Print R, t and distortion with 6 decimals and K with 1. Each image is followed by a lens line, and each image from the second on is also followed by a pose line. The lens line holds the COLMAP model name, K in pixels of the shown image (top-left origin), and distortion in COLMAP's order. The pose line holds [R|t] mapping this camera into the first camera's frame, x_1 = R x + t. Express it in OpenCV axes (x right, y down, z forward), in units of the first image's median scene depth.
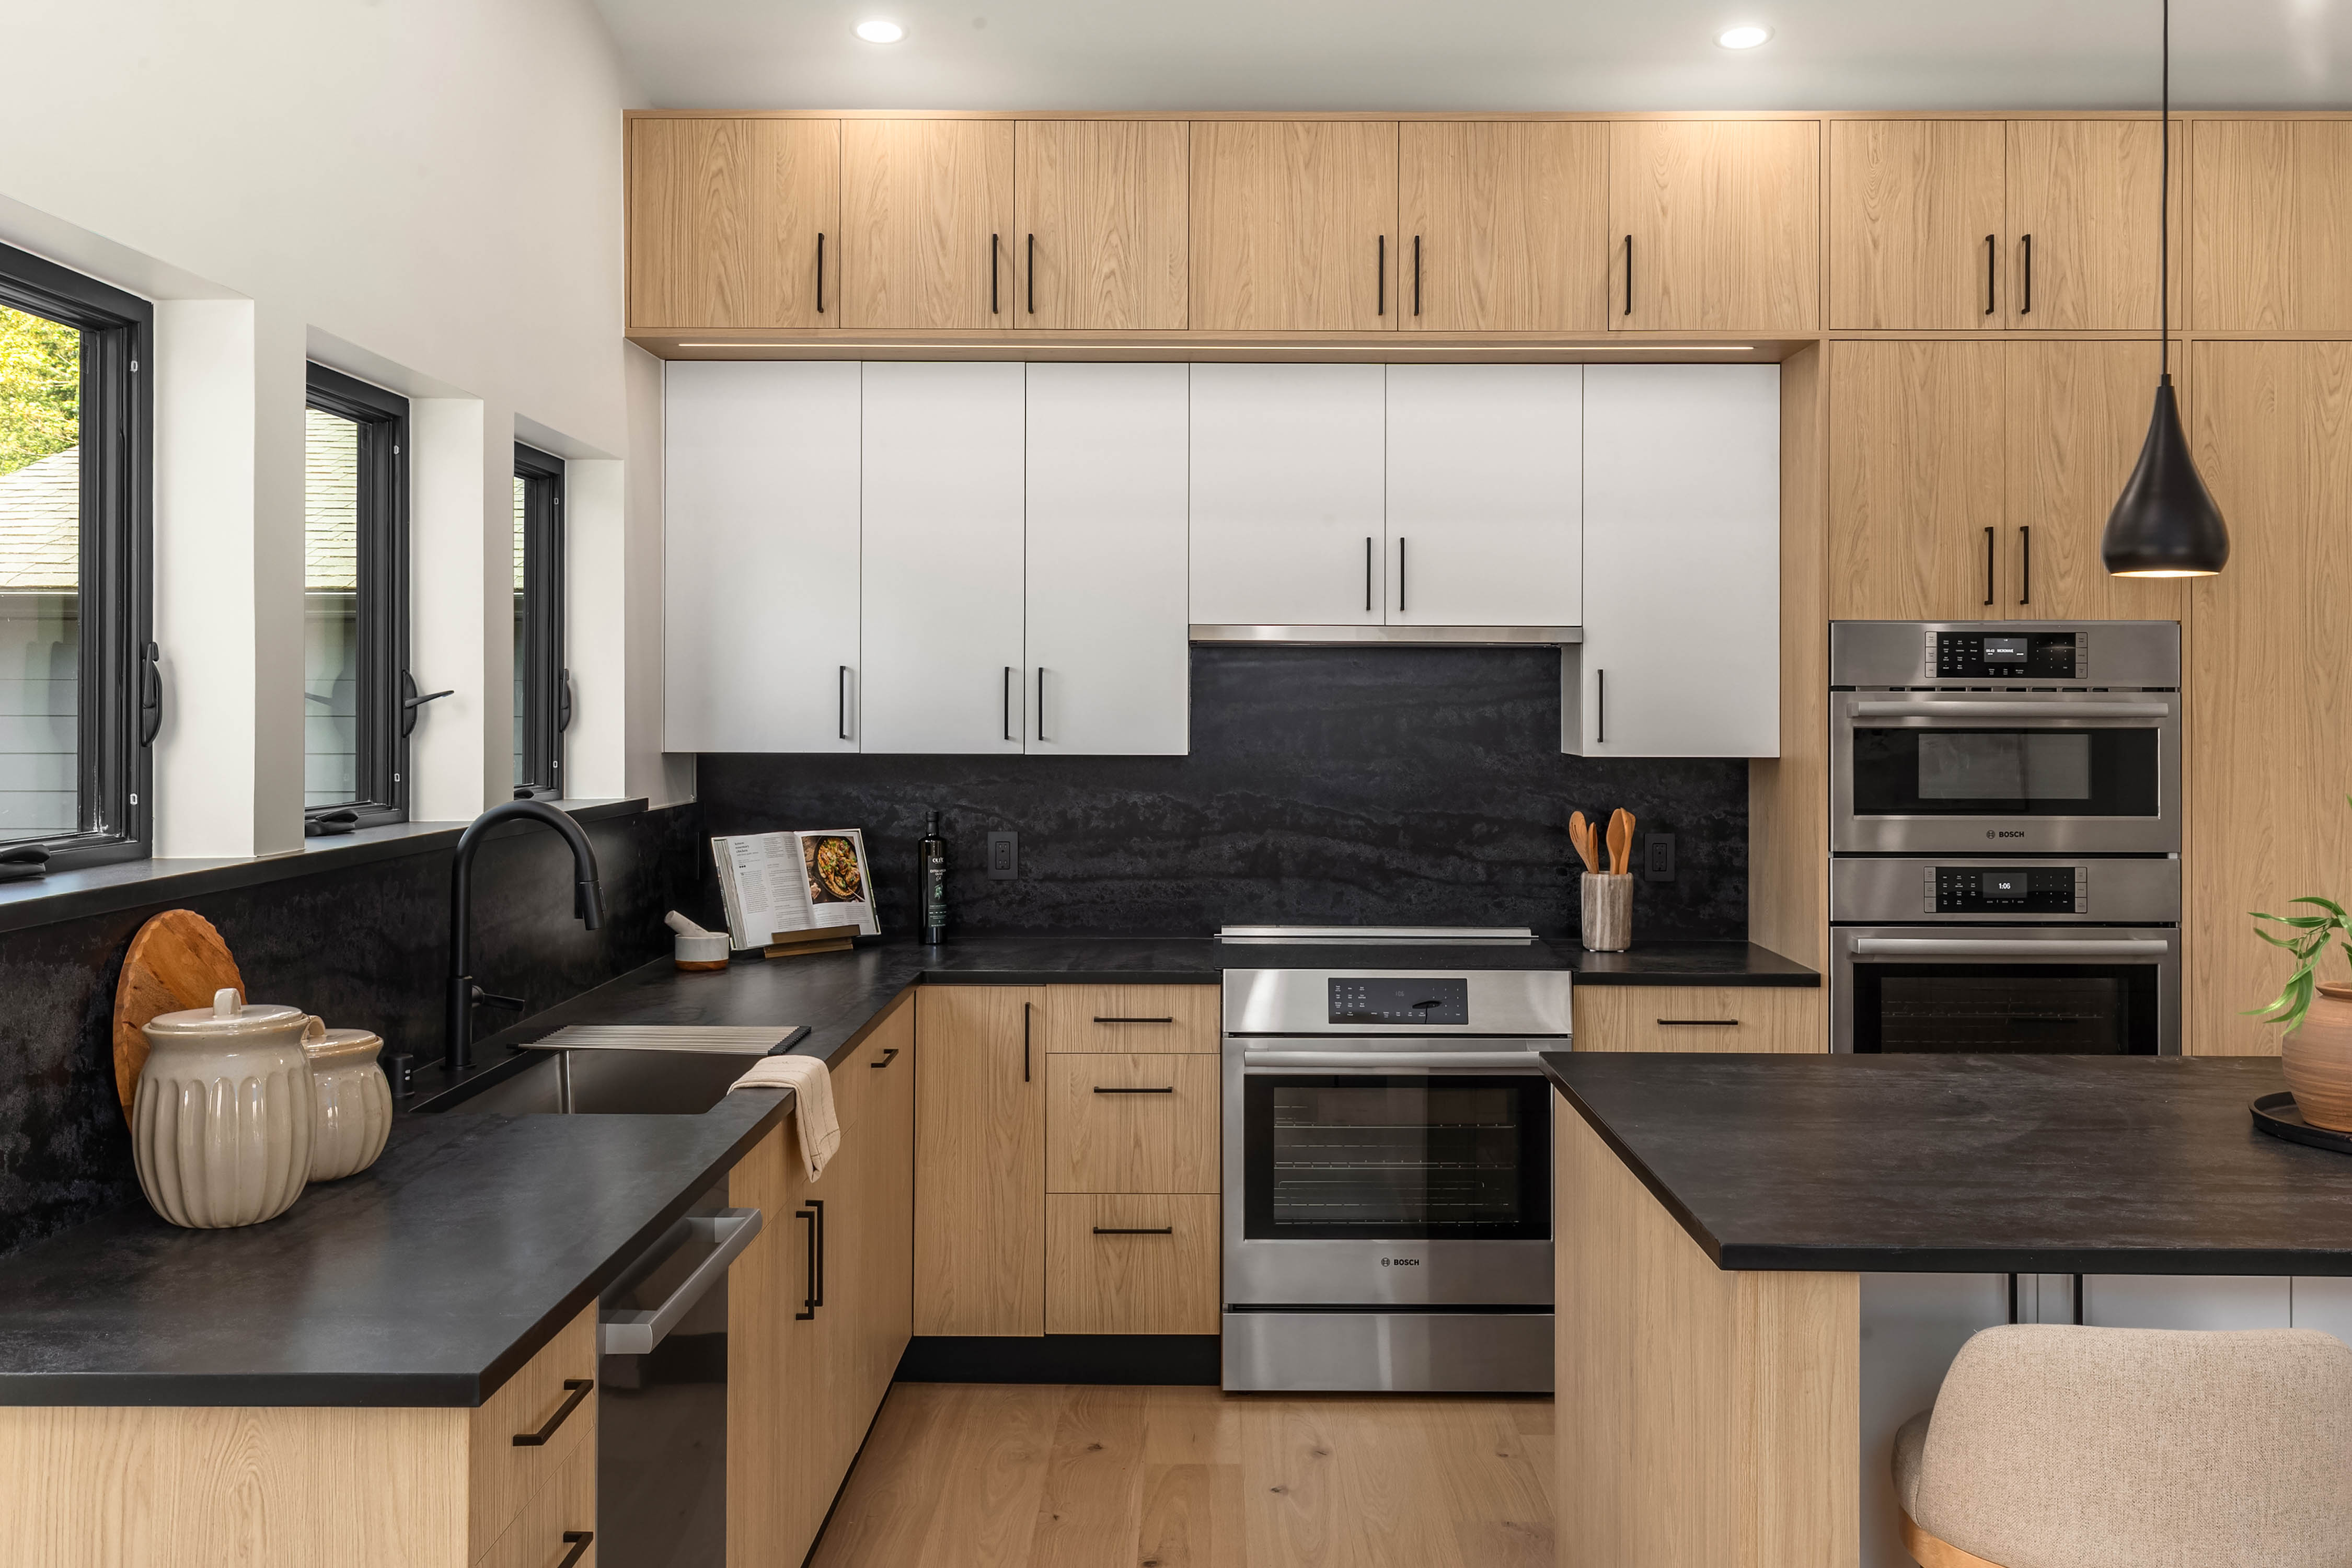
lens RADIAL K [[2127.7, 0, 1180.3], [0, 2127.7, 704.4], [0, 0, 1]] dist [0.002044, 0.007599]
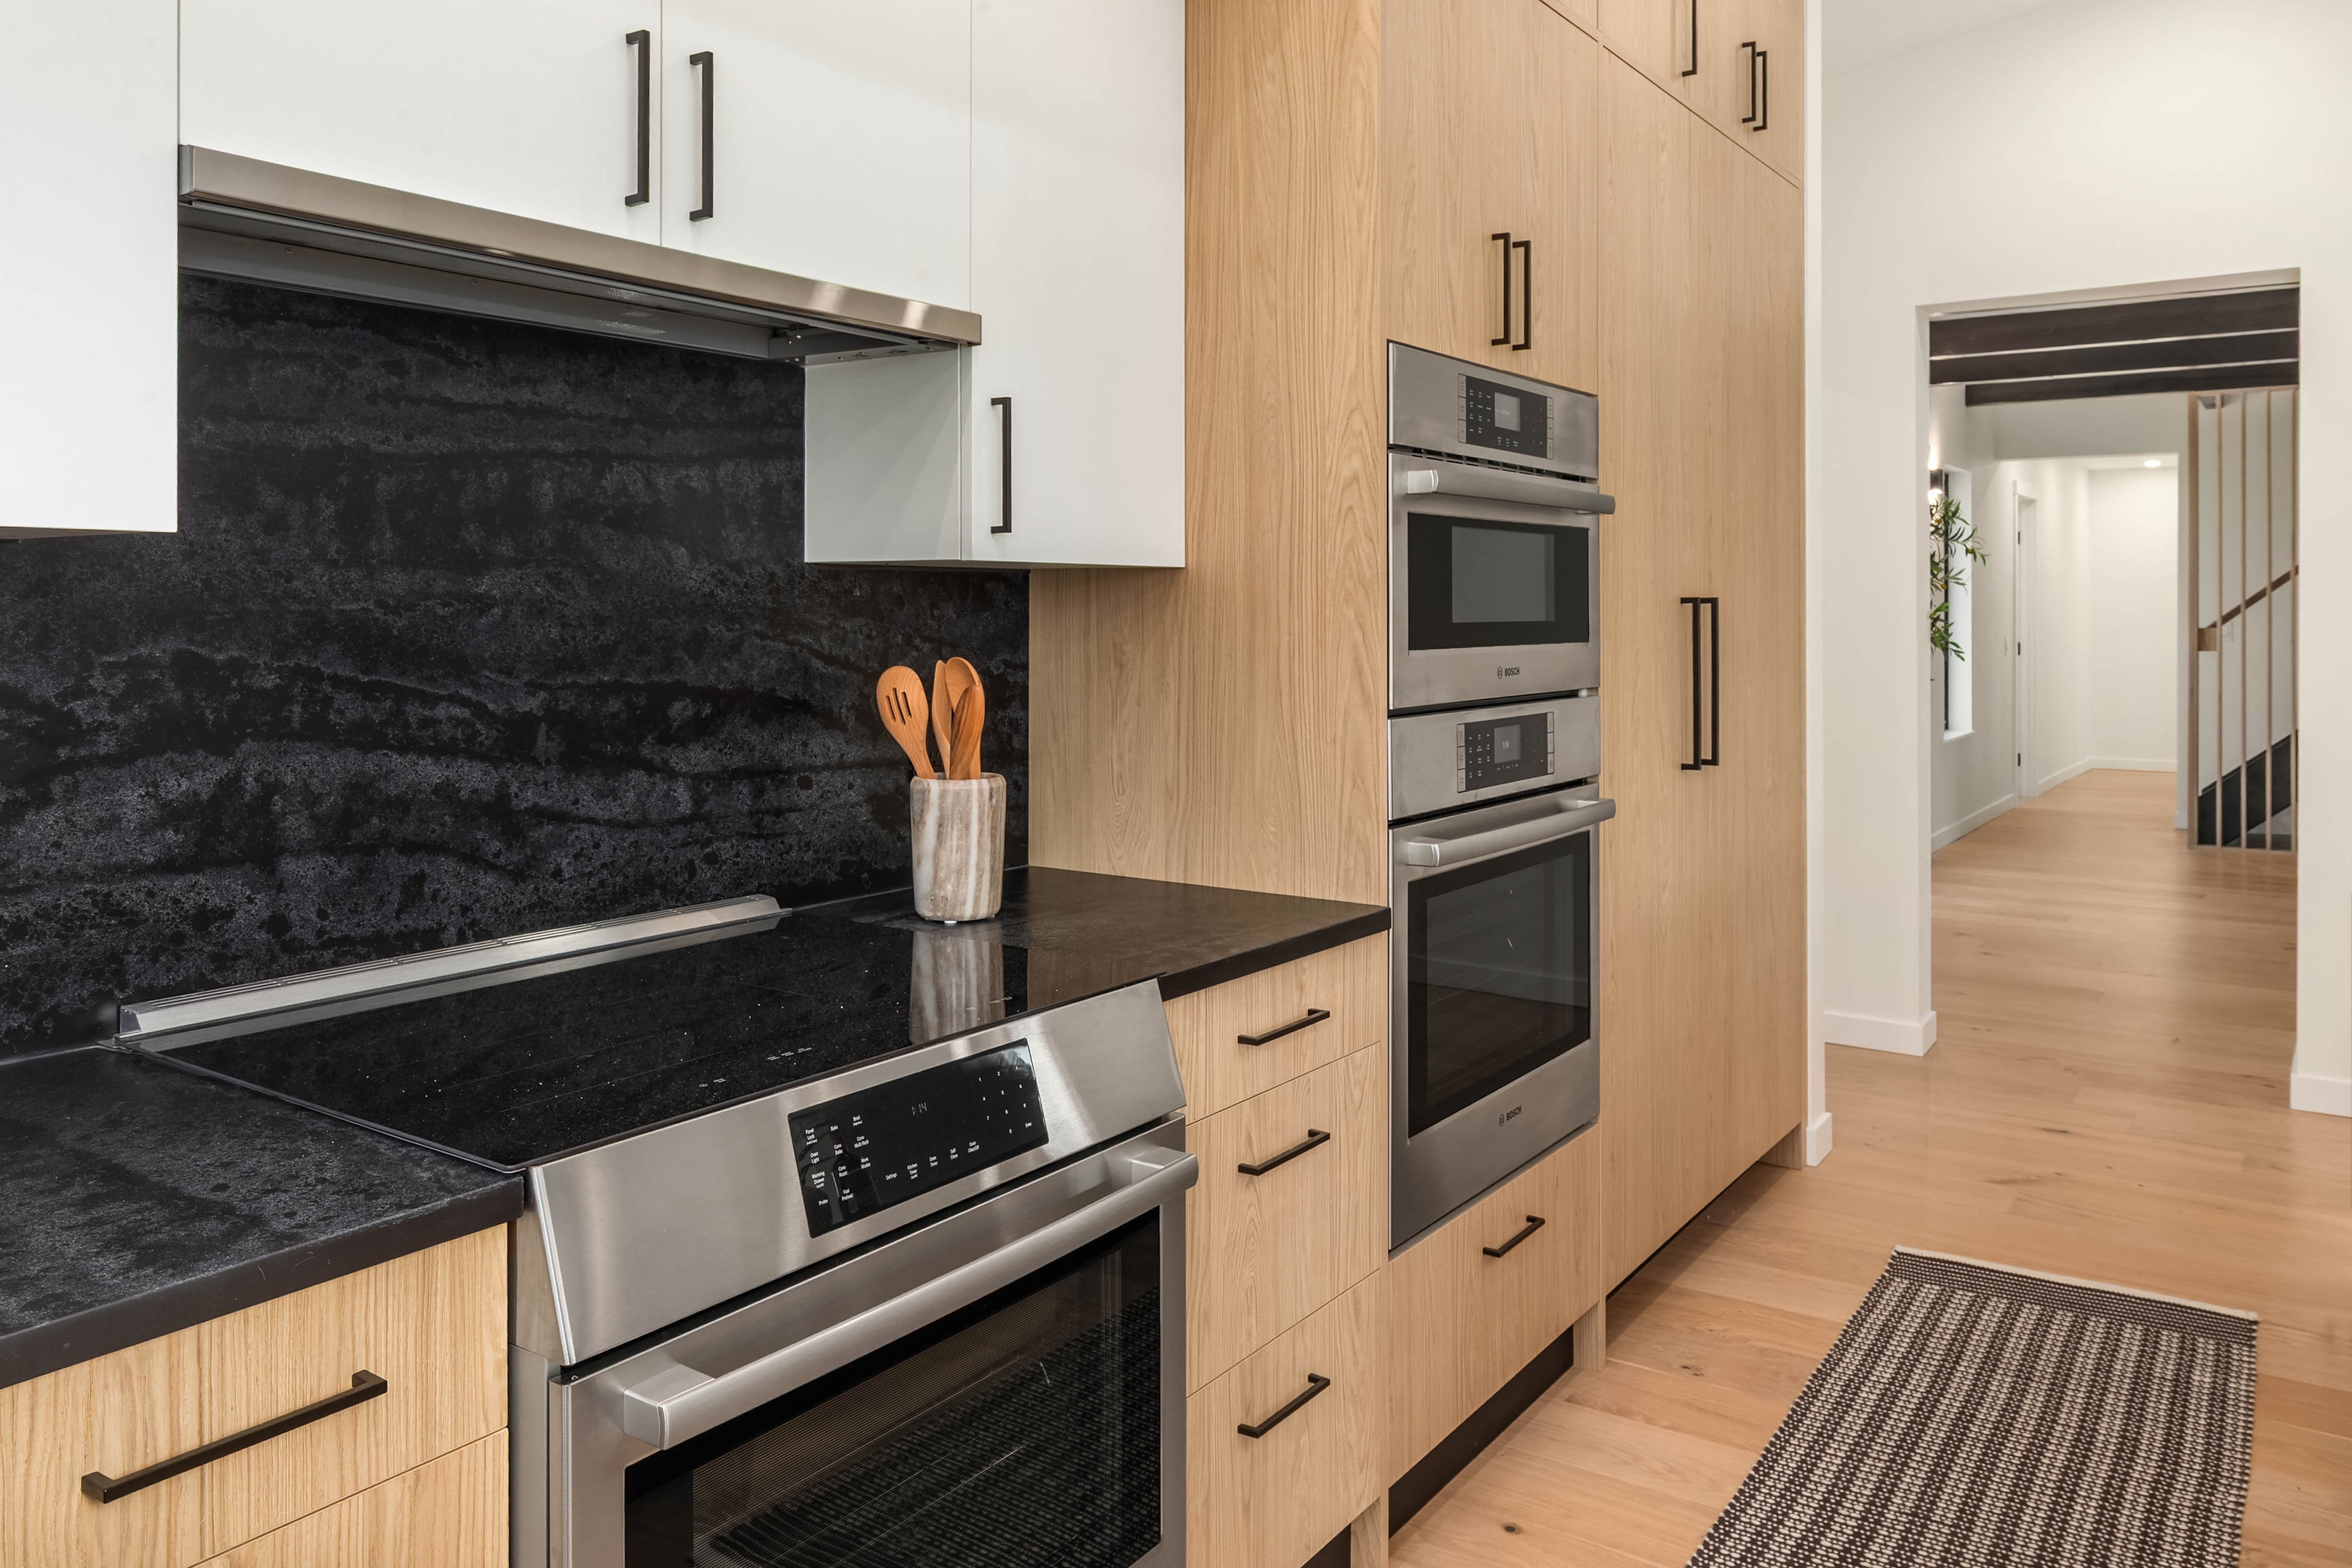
lens RADIAL K [[1689.3, 0, 1194.0], [0, 1689.3, 618.4], [0, 0, 1]] dist [-0.004305, -0.002168]
pose [[0.562836, -0.008910, 0.826520, -0.119568], [0.002116, 0.999954, 0.009339, 0.033155], [-0.826566, -0.003507, 0.562829, 0.676920]]
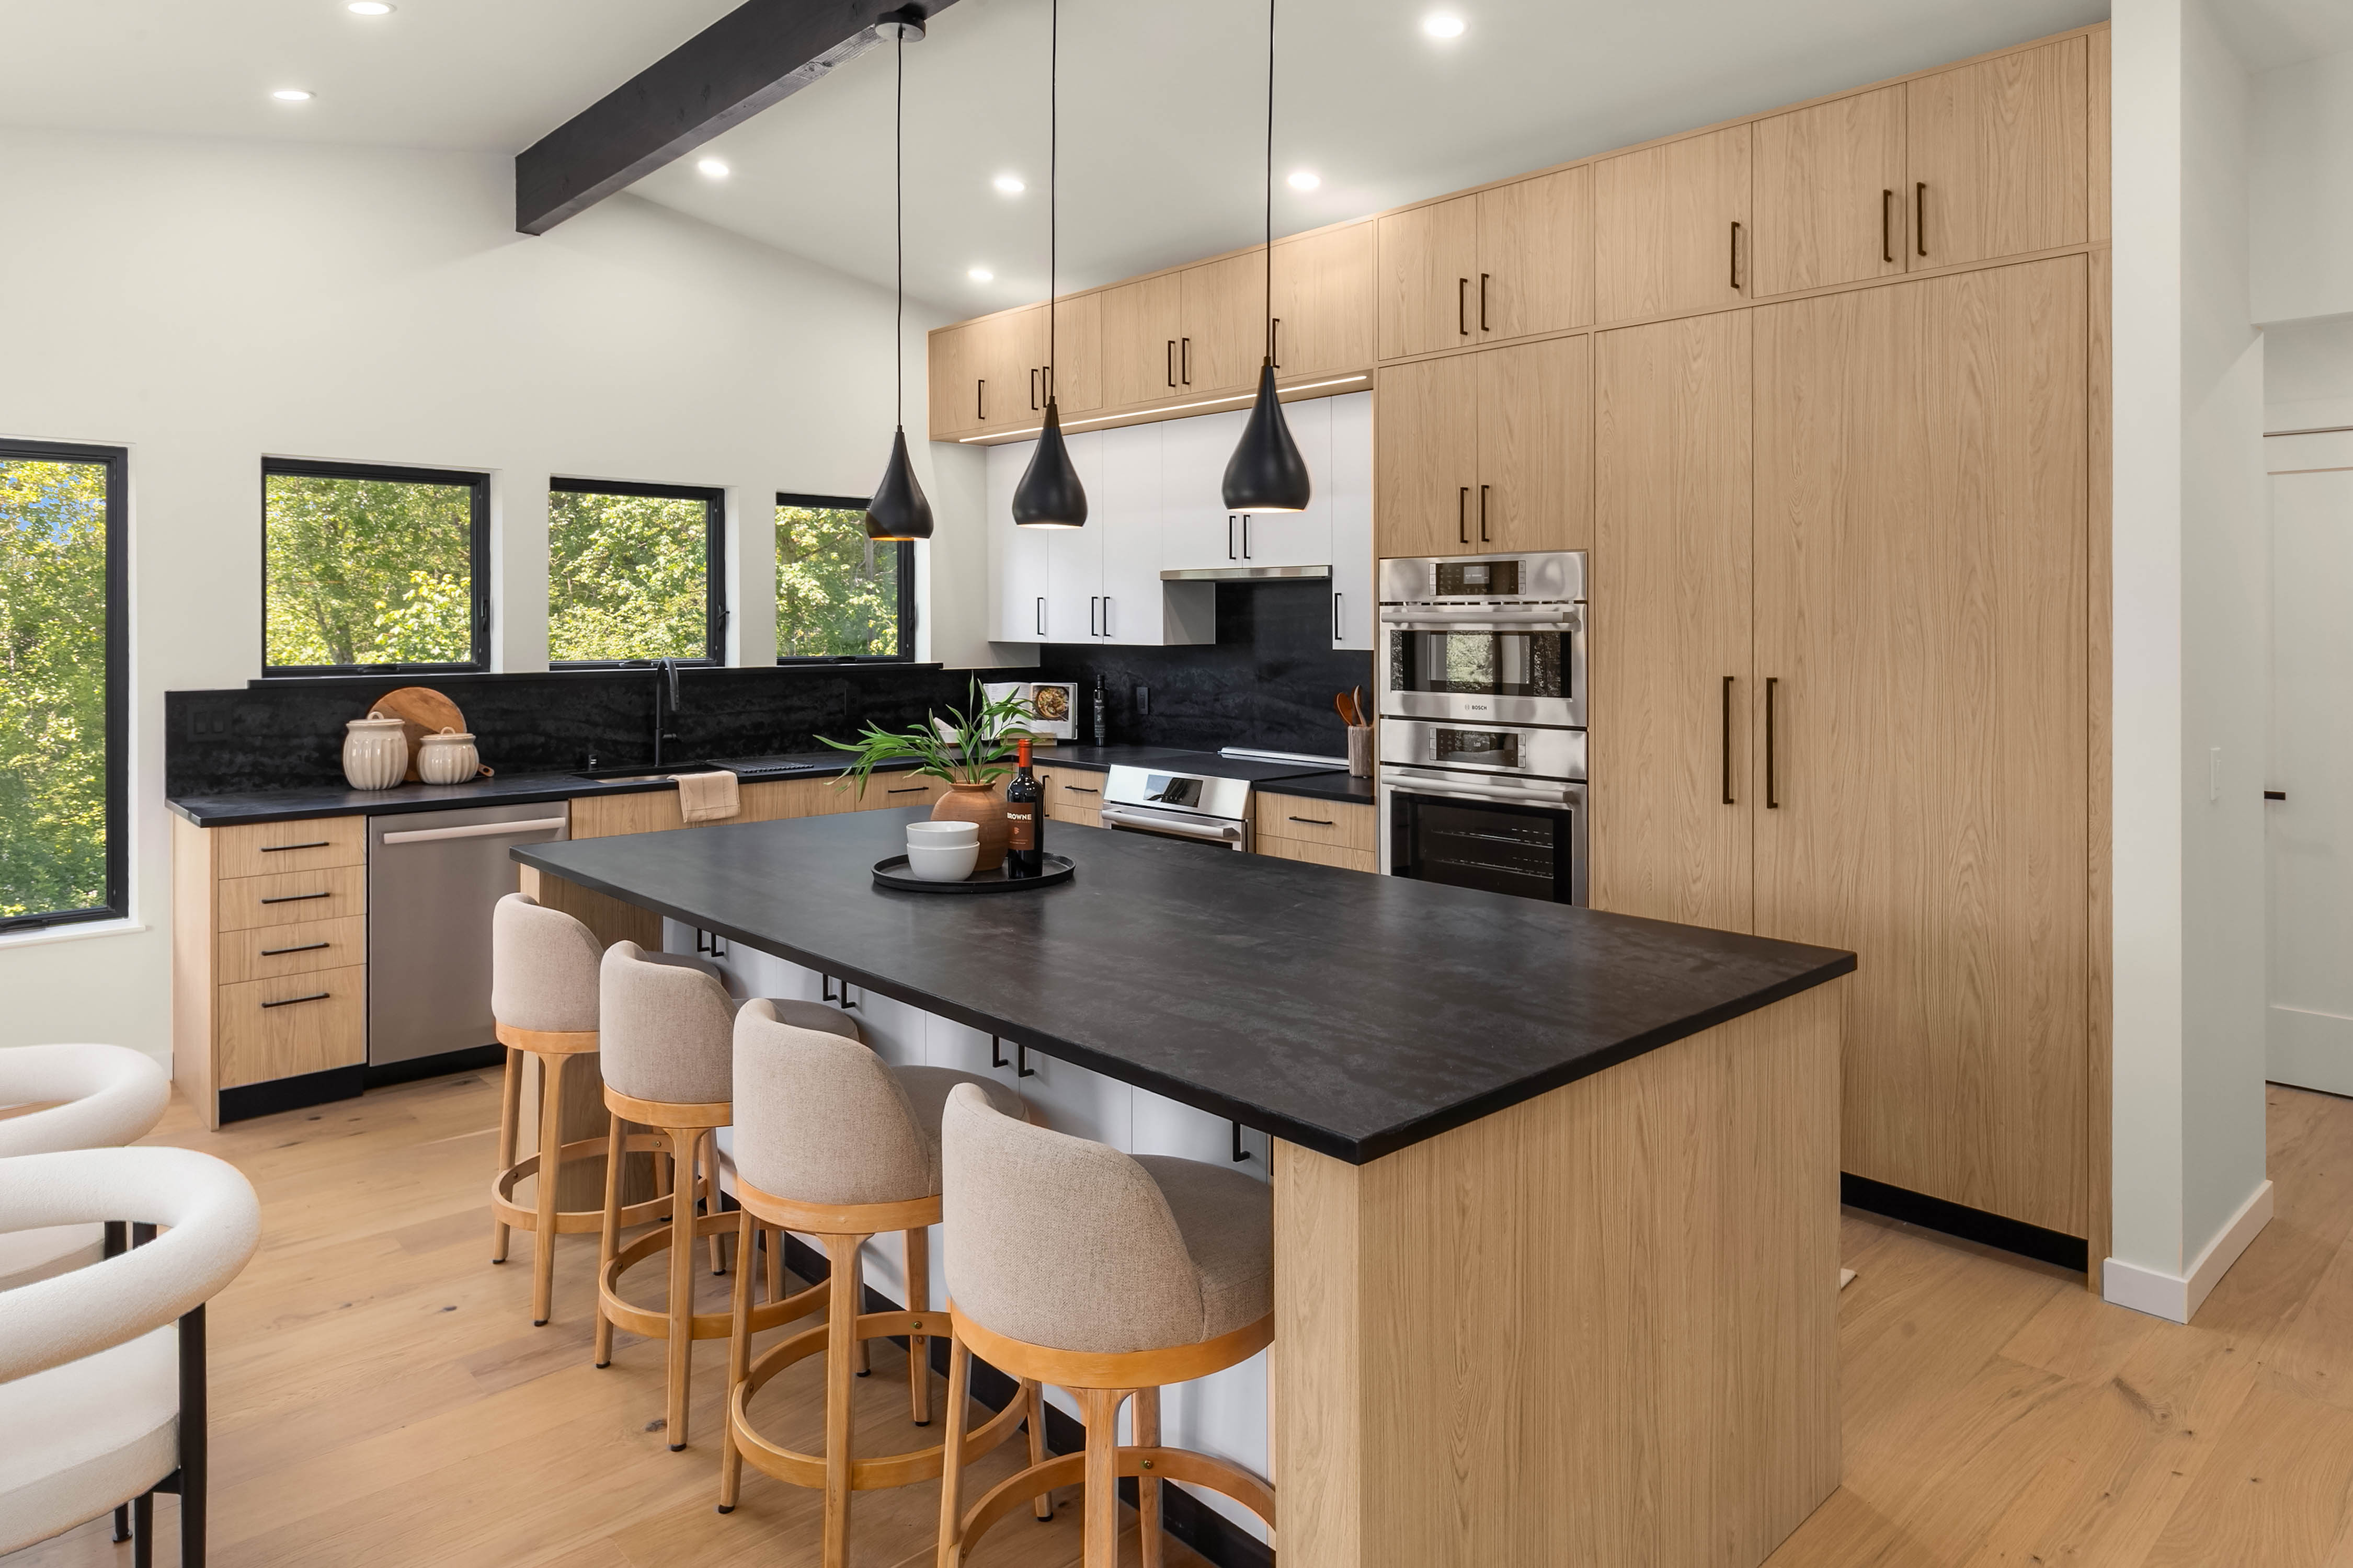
lens RADIAL K [[1443.9, 0, 1173.7], [0, 1443.9, 625.7], [0, 0, 1]] dist [0.000991, 0.000010]
pose [[0.683496, -0.000023, -0.729954, 0.827556], [0.005470, 0.999972, 0.005090, 0.001395], [0.729934, -0.007471, 0.683477, 0.185717]]
